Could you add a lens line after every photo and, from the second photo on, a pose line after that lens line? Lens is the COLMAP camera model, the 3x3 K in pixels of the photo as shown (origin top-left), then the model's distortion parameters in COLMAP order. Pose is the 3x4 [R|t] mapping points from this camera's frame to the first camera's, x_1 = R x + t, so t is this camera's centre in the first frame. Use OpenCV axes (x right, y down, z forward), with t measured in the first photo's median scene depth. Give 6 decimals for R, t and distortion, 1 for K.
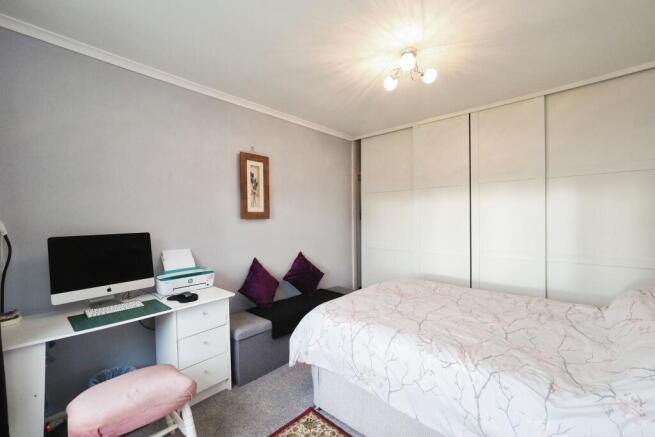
lens RADIAL K [[275.0, 0, 316.8], [0, 275.0, 215.6], [0, 0, 1]] dist [0.001193, 0.000114]
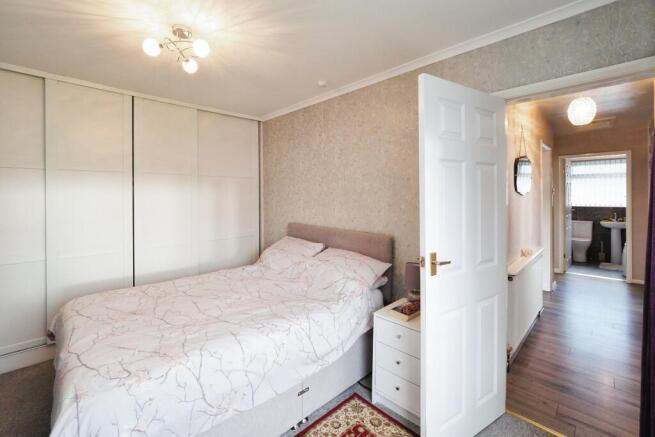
lens RADIAL K [[269.8, 0, 326.5], [0, 269.8, 198.9], [0, 0, 1]] dist [-0.001208, -0.000173]
pose [[0.075913, 0.005712, 0.997098, -0.546608], [0.000633, 0.999983, -0.005776, -0.041415], [-0.997114, 0.001070, 0.075908, 0.532639]]
